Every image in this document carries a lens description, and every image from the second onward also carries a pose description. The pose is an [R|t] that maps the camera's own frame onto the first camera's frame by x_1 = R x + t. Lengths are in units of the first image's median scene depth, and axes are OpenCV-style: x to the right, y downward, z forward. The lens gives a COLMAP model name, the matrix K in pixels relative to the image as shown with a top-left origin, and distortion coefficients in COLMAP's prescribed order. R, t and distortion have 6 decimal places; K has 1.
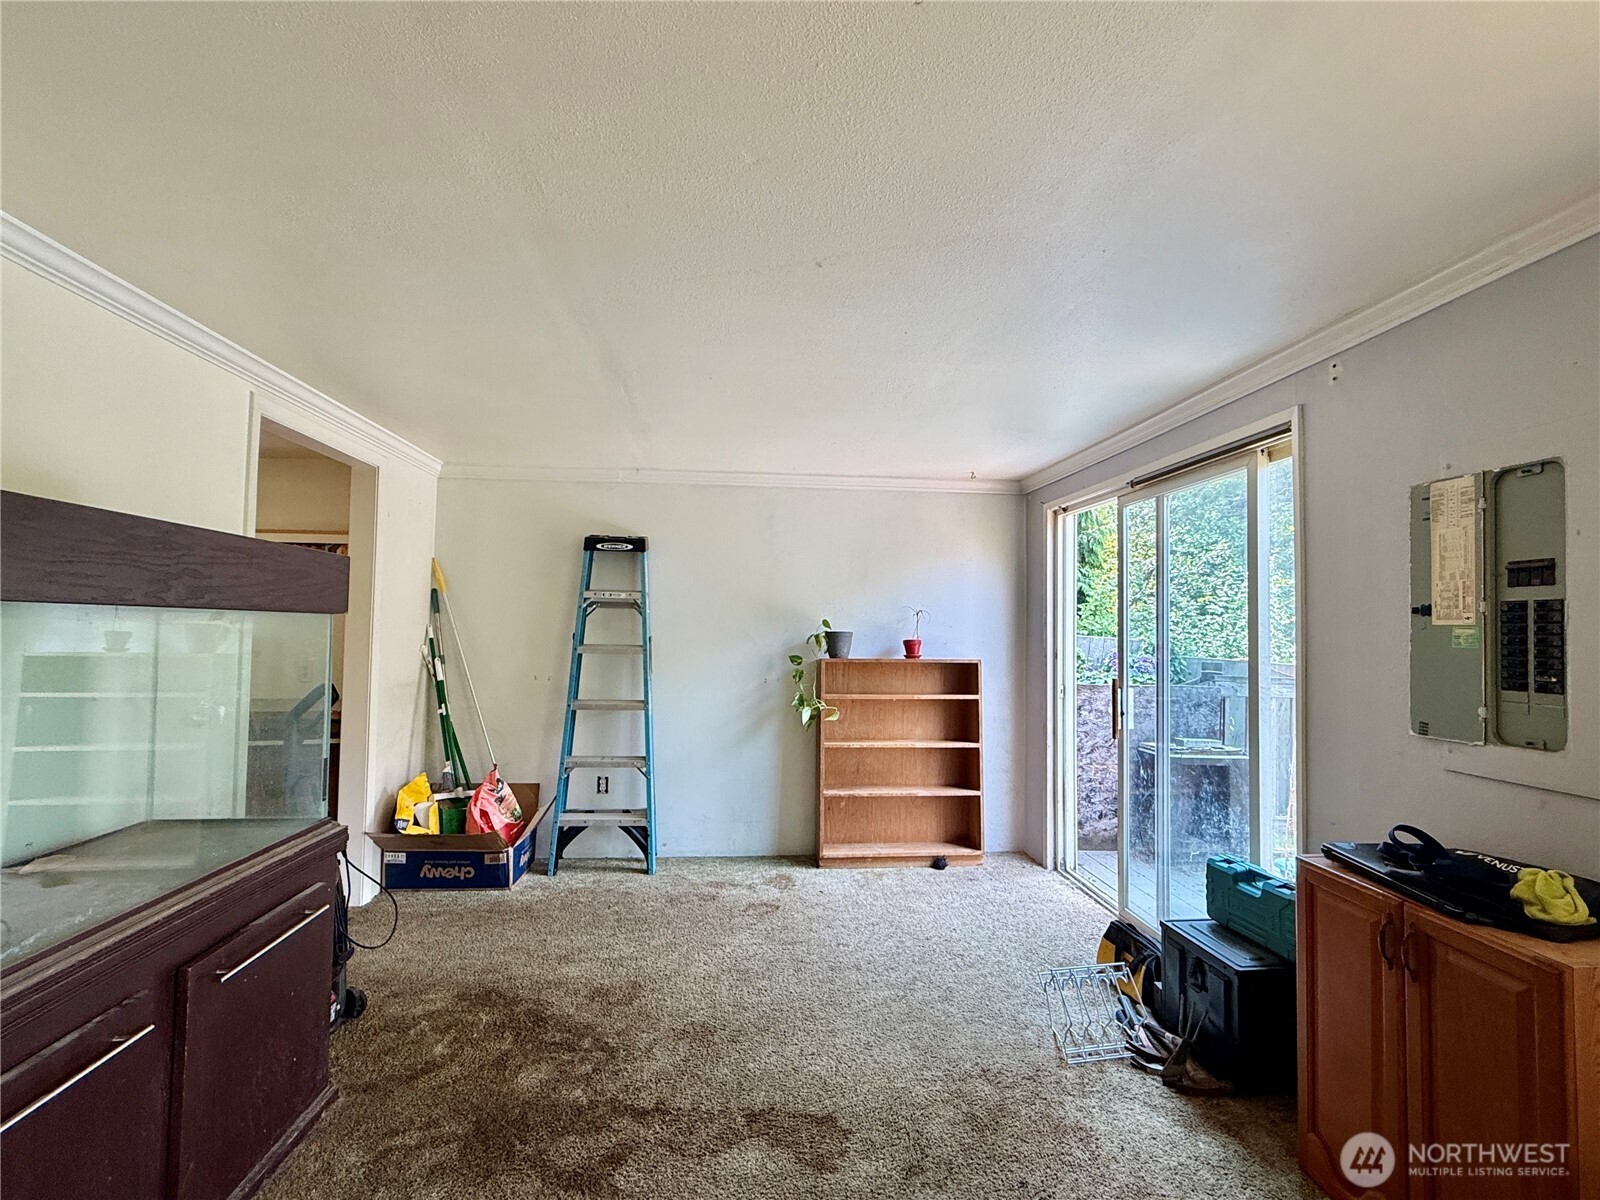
lens RADIAL K [[739.9, 0, 795.8], [0, 739.9, 607.4], [0, 0, 1]] dist [-0.000896, 0.001465]
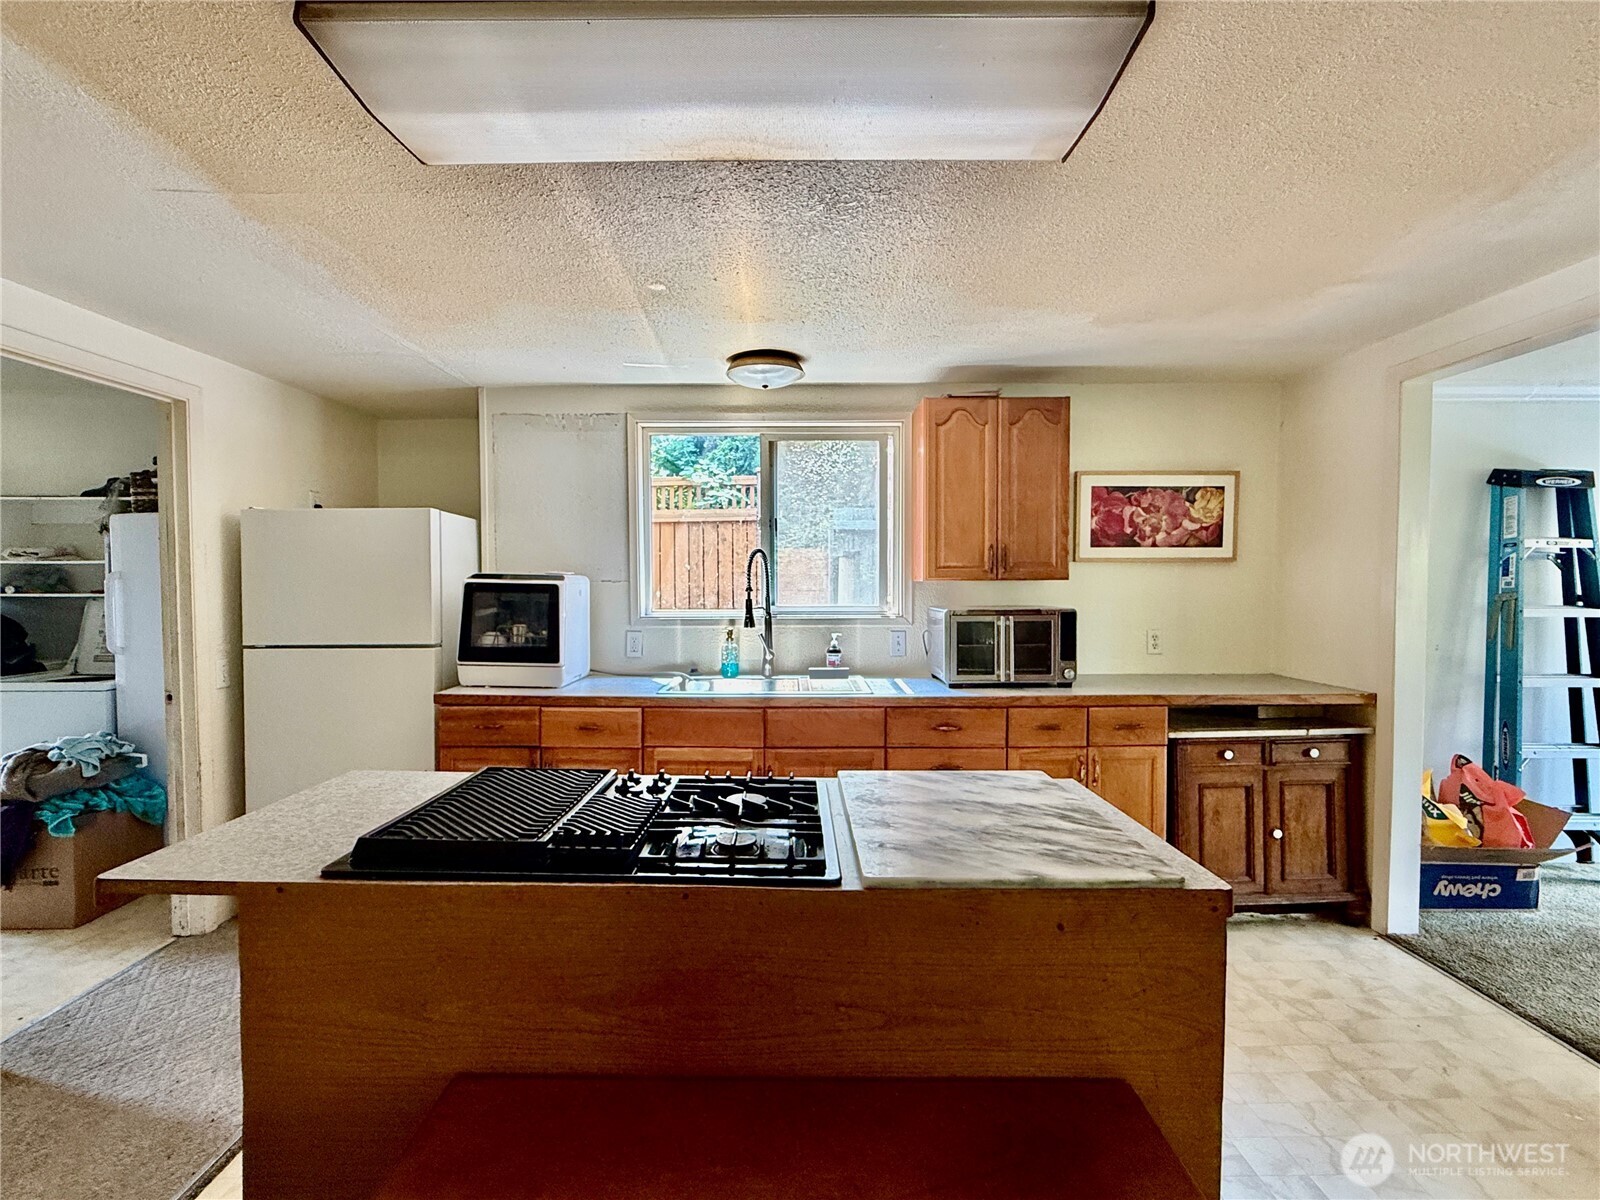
lens RADIAL K [[739.9, 0, 802.6], [0, 739.9, 605.9], [0, 0, 1]] dist [-0.000896, 0.001465]
pose [[0.997116, -0.012032, -0.074938, -1.132641], [0.017224, 0.997466, 0.069022, -0.020853], [0.073917, -0.070114, 0.994797, 0.160696]]
